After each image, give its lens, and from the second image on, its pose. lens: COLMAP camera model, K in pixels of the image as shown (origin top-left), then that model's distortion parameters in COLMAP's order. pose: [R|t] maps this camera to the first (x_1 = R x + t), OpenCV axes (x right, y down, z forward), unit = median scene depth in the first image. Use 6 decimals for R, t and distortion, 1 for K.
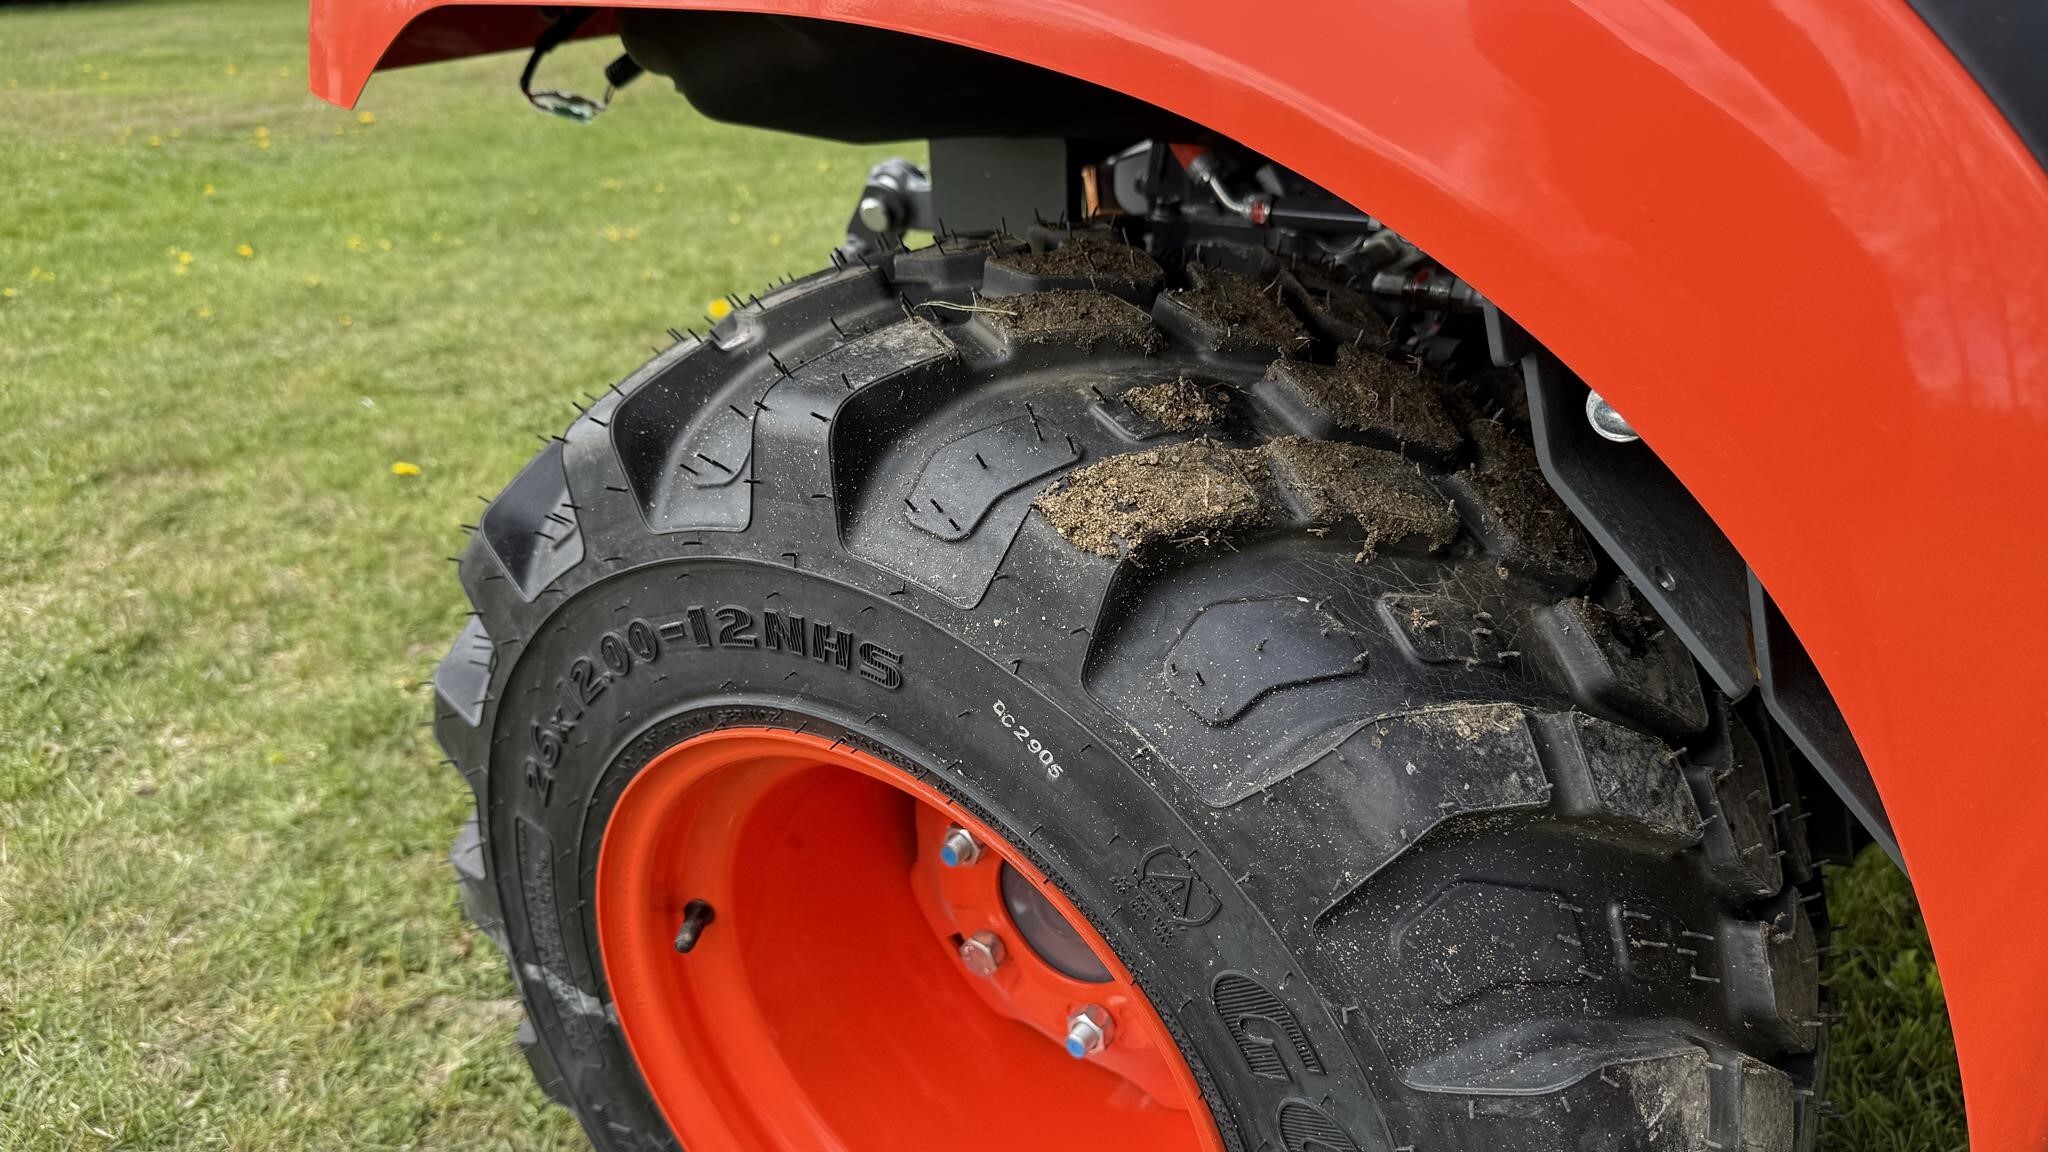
lens RADIAL K [[1397.2, 0, 1023.9], [0, 1397.2, 607.5], [0, 0, 1]] dist [-0.004623, -0.004384]
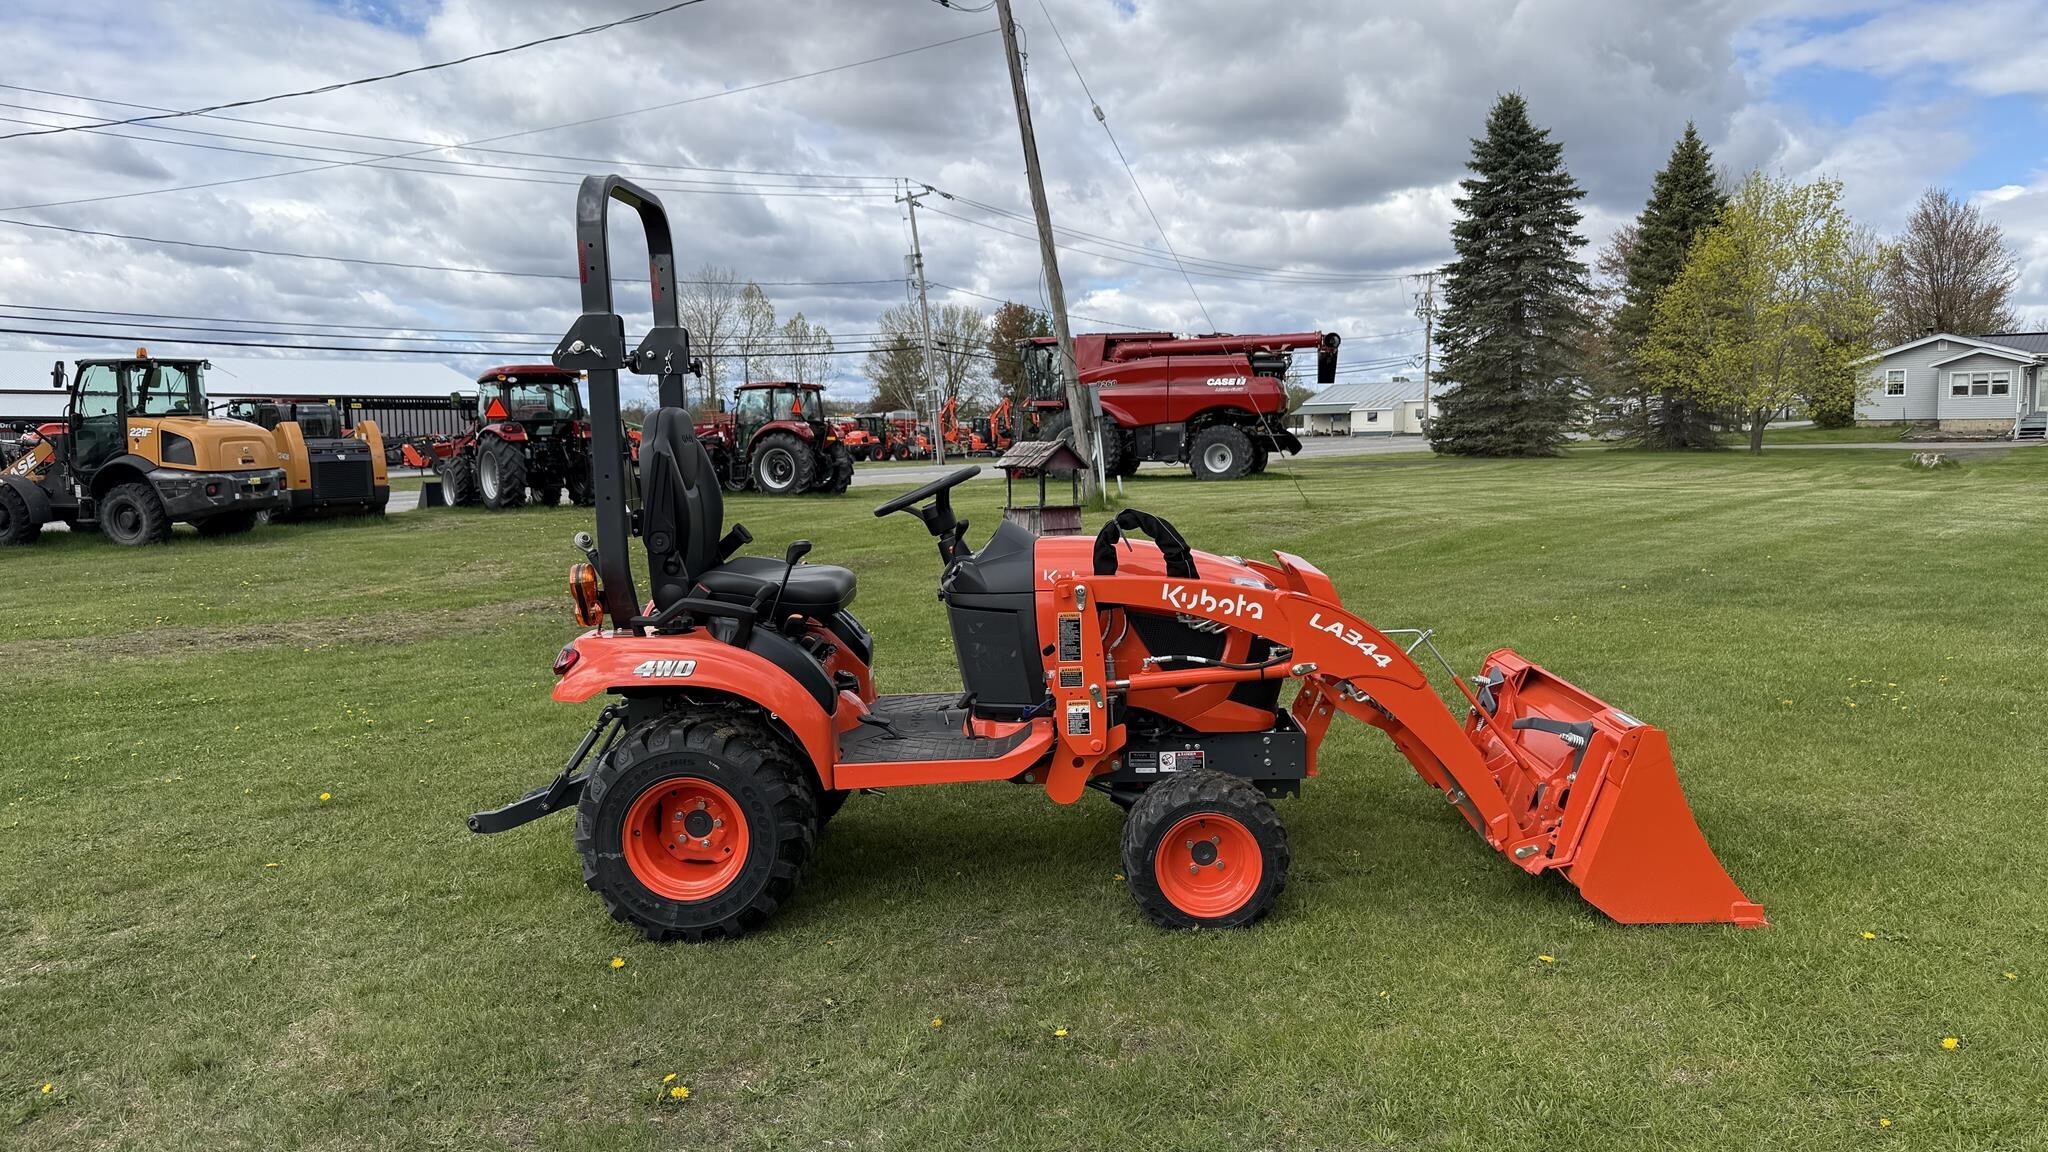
lens RADIAL K [[1421.1, 0, 1058.4], [0, 1421.1, 566.6], [0, 0, 1]] dist [0.100390, -0.144707]
pose [[0.825899, -0.056338, 0.560996, -0.681882], [0.258706, 0.921935, -0.288282, 0.449942], [-0.500960, 0.383225, 0.776001, -1.596119]]
